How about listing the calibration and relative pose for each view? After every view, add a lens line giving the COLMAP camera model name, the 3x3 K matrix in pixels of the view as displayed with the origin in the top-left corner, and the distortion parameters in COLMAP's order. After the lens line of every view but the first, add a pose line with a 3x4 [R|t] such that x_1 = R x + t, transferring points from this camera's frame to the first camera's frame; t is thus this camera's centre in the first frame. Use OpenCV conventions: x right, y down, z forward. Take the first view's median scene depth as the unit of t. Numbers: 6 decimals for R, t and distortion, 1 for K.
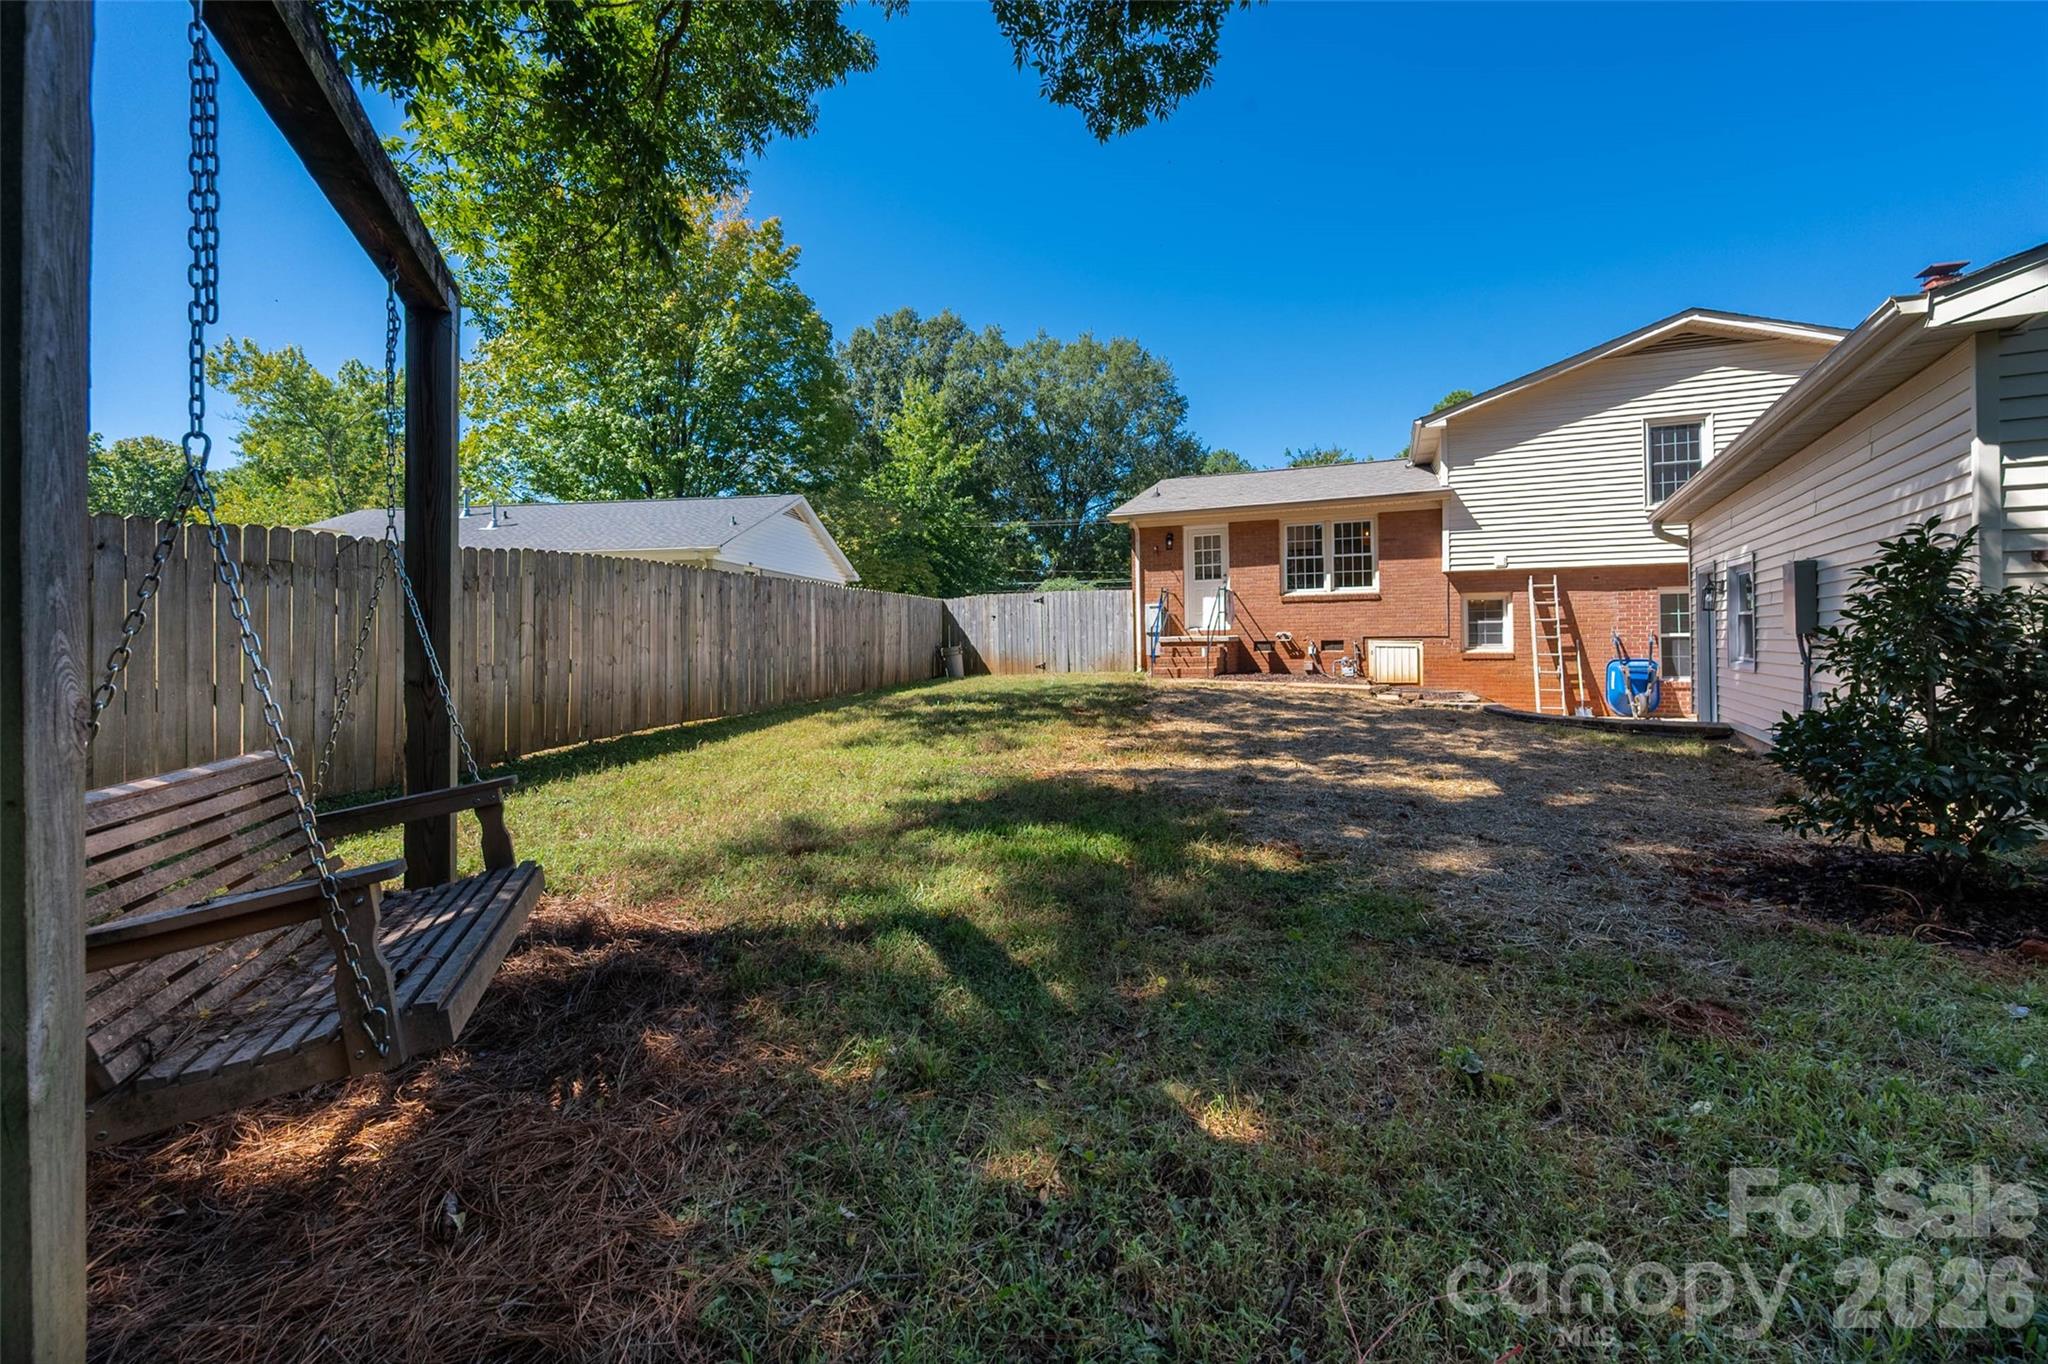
lens RADIAL K [[831.3, 0, 1011.7], [0, 831.3, 640.6], [0, 0, 1]] dist [-0.000917, 0.000779]
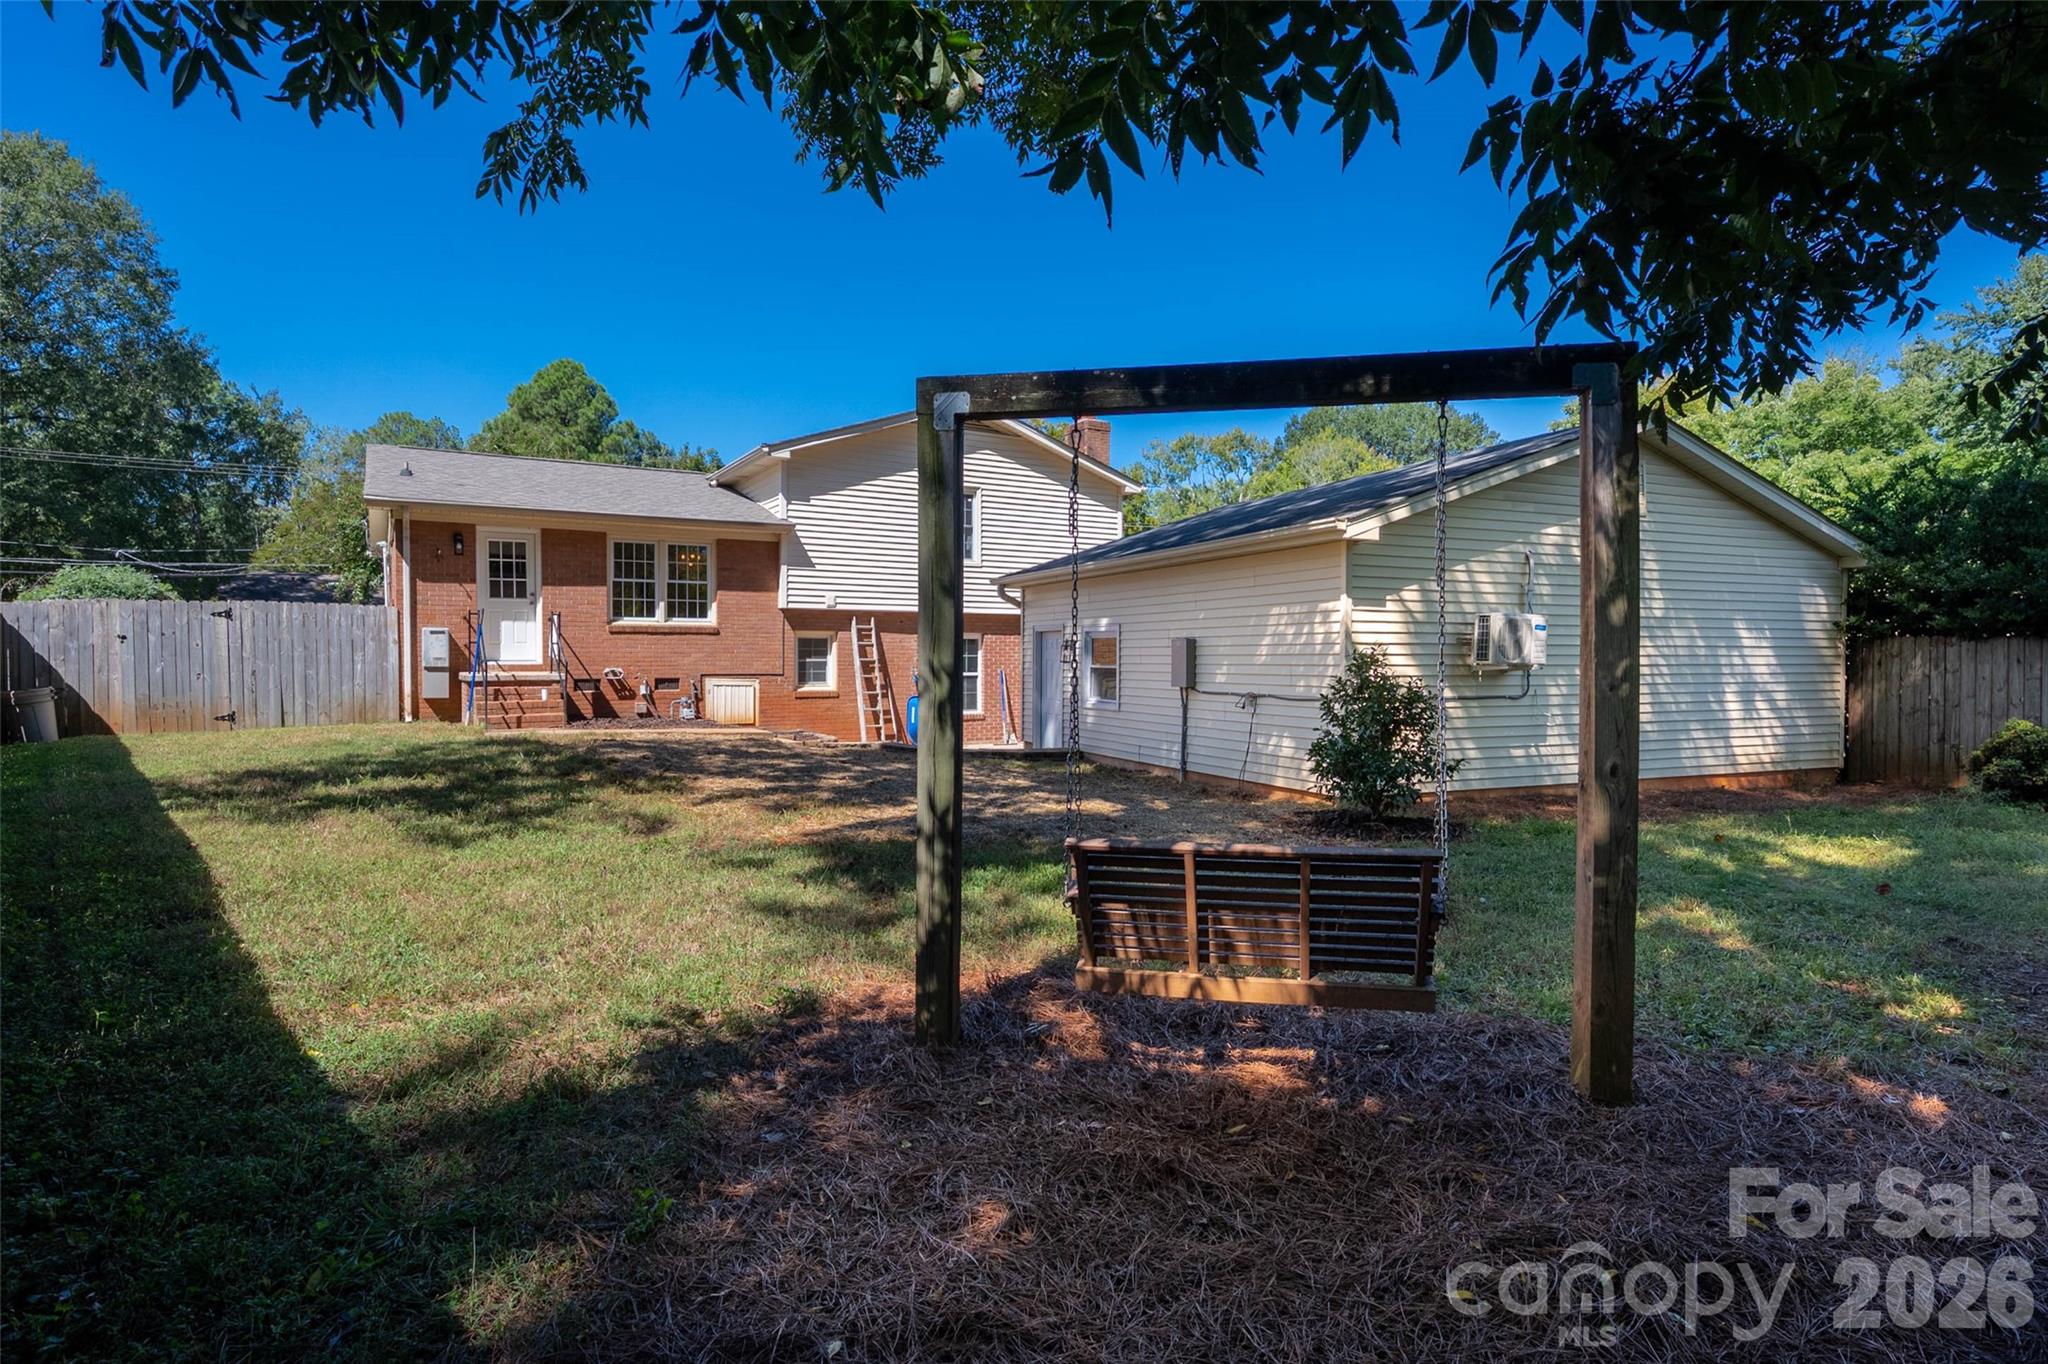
lens RADIAL K [[1095.0, 0, 1027.1], [0, 1095.0, 678.9], [0, 0, 1]] dist [0.001004, 0.000079]
pose [[0.586891, -0.002909, 0.809661, -0.322830], [-0.009036, 0.999908, 0.010142, -0.014659], [-0.809616, -0.013268, 0.586811, 0.018523]]
